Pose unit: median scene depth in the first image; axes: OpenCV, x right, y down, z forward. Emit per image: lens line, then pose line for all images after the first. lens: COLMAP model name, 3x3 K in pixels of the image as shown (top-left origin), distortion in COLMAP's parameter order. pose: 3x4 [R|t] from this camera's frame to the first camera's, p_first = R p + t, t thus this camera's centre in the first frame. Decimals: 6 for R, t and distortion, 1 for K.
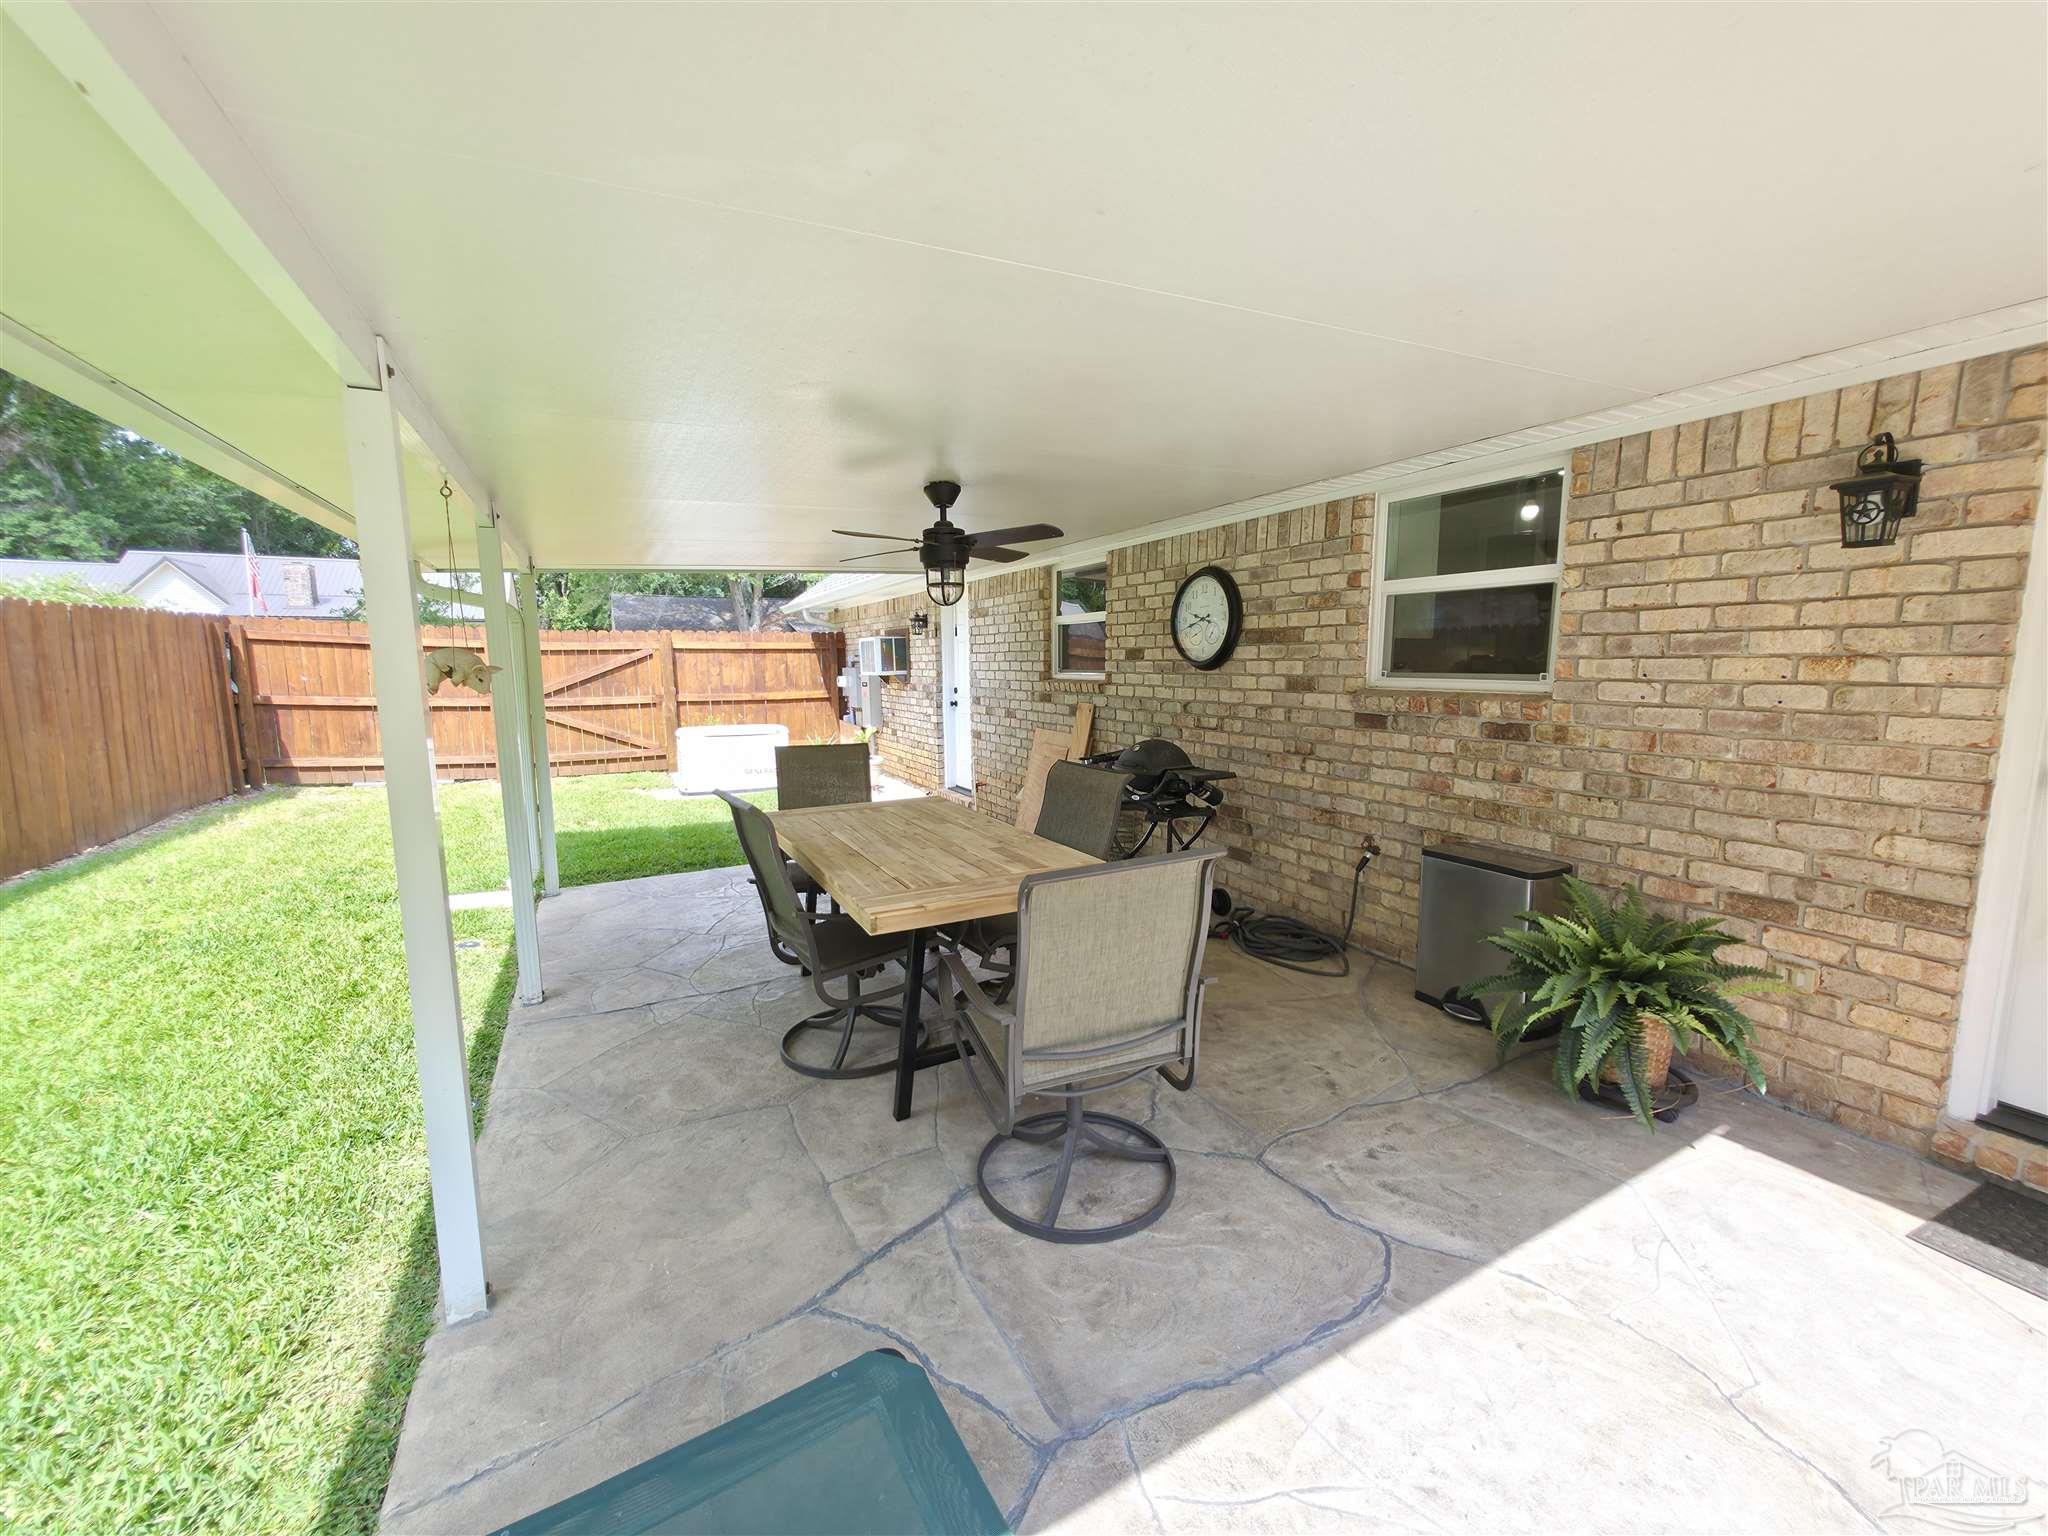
lens RADIAL K [[819.2, 0, 1026.8], [0, 819.2, 765.9], [0, 0, 1]] dist [0.002234, 0.000431]
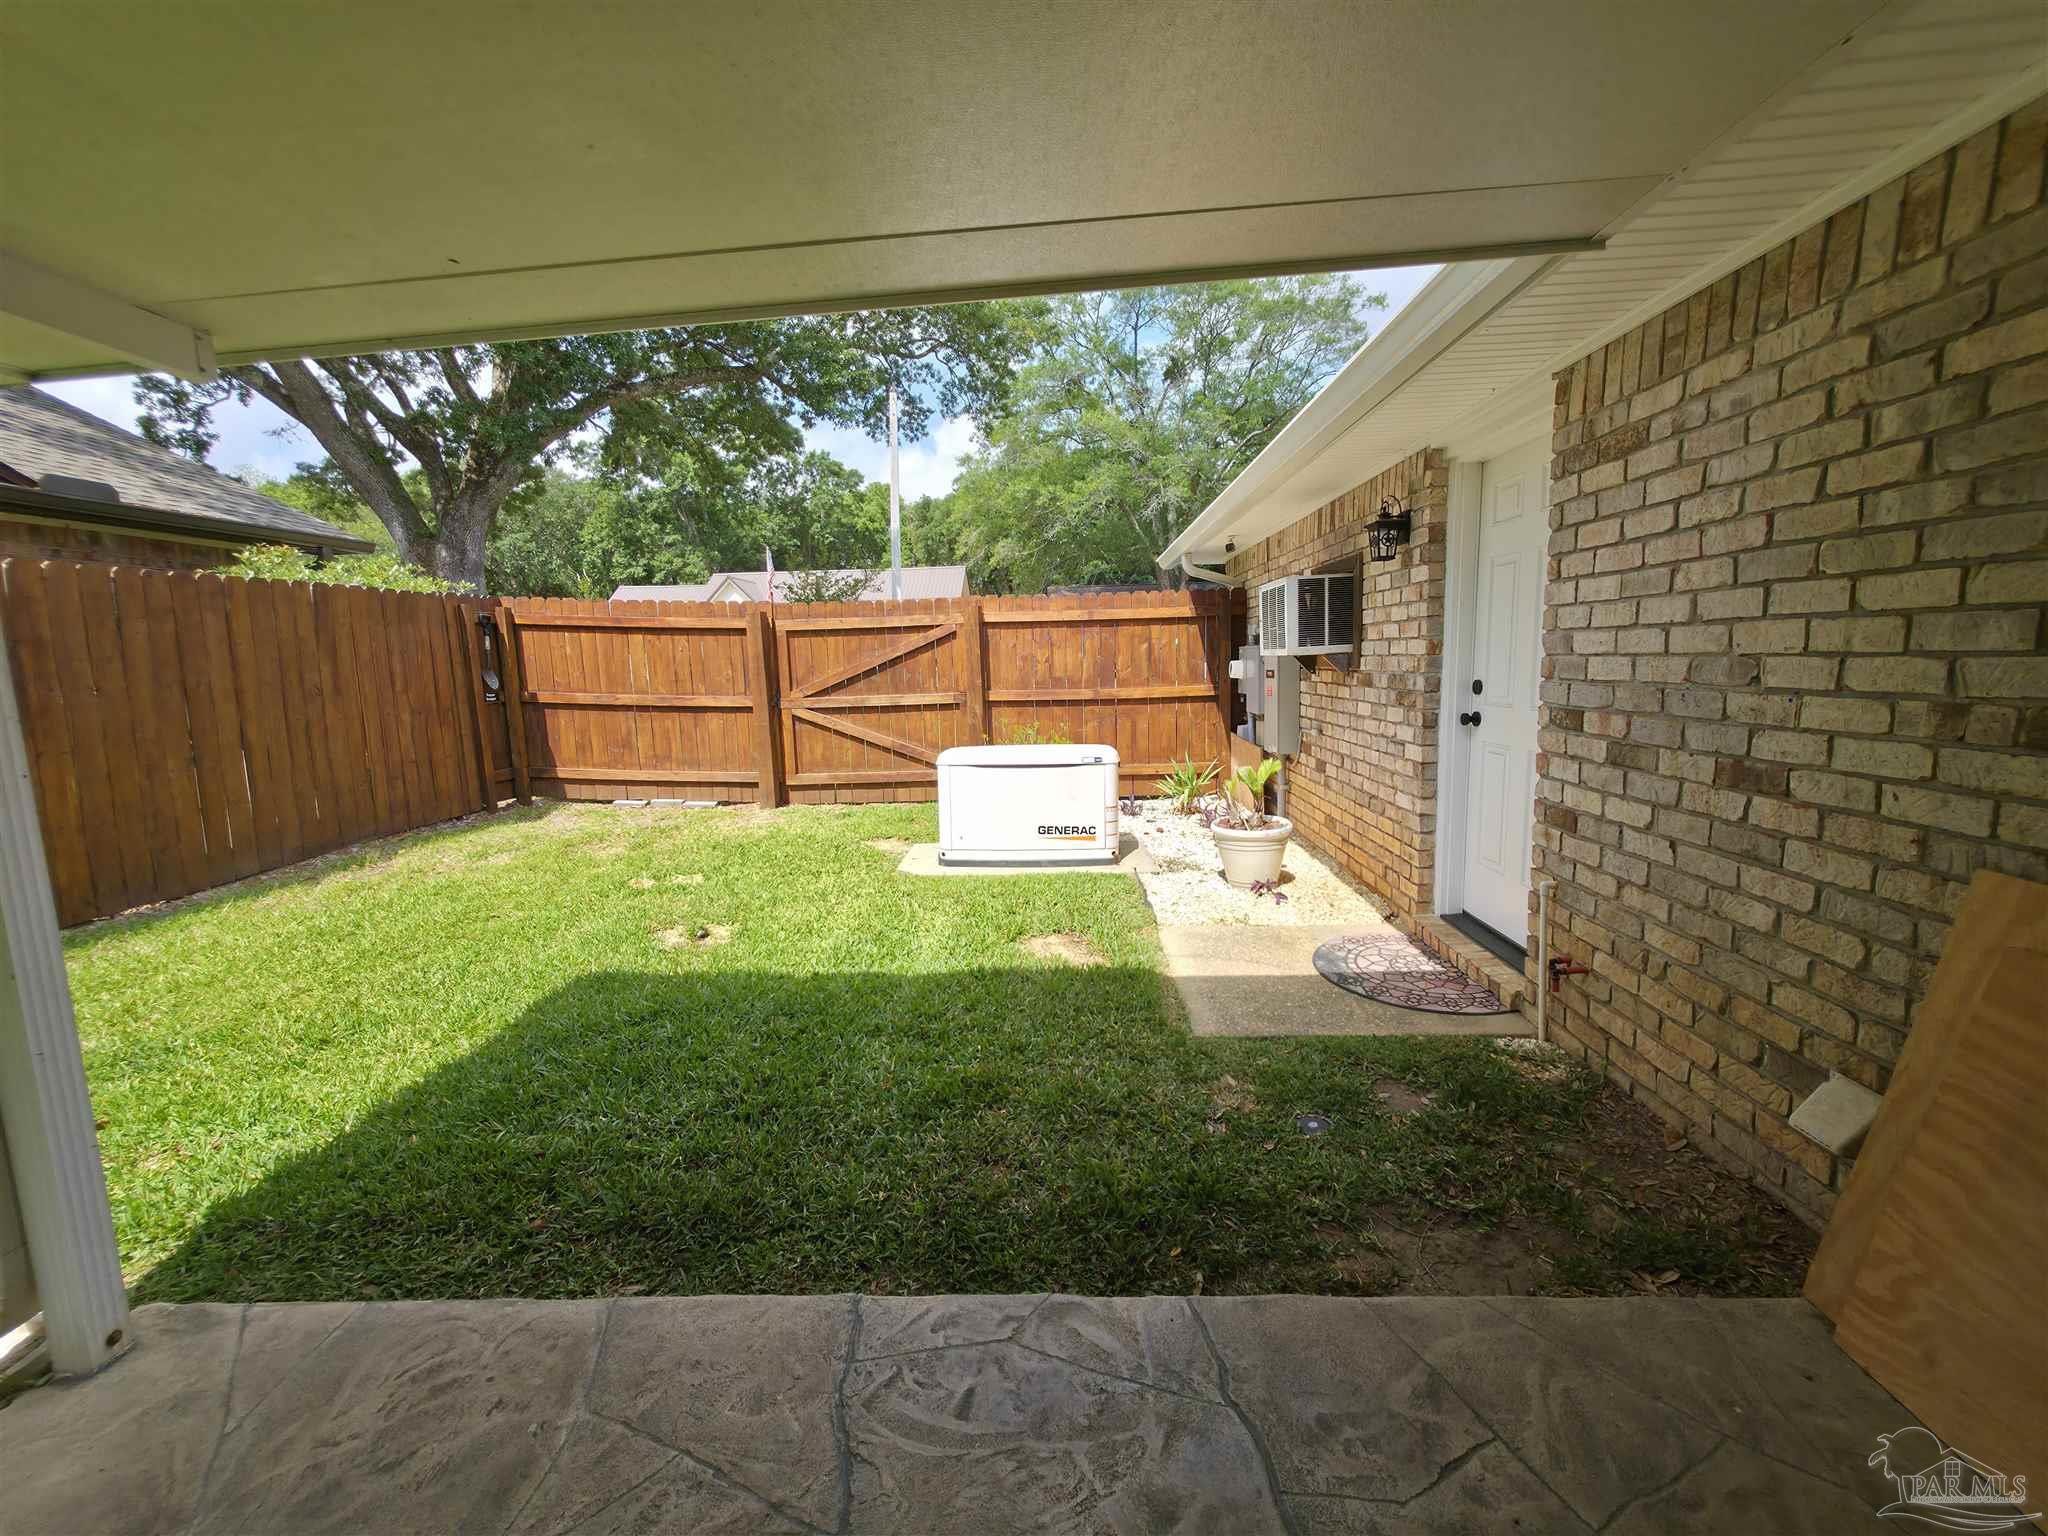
lens RADIAL K [[819.2, 0, 1027.7], [0, 819.2, 765.9], [0, 0, 1]] dist [0.002234, 0.000431]
pose [[0.868053, 0.049004, -0.494048, -0.070271], [-0.043056, 0.998798, 0.023419, -0.047630], [0.494601, 0.000942, 0.869119, 0.481433]]
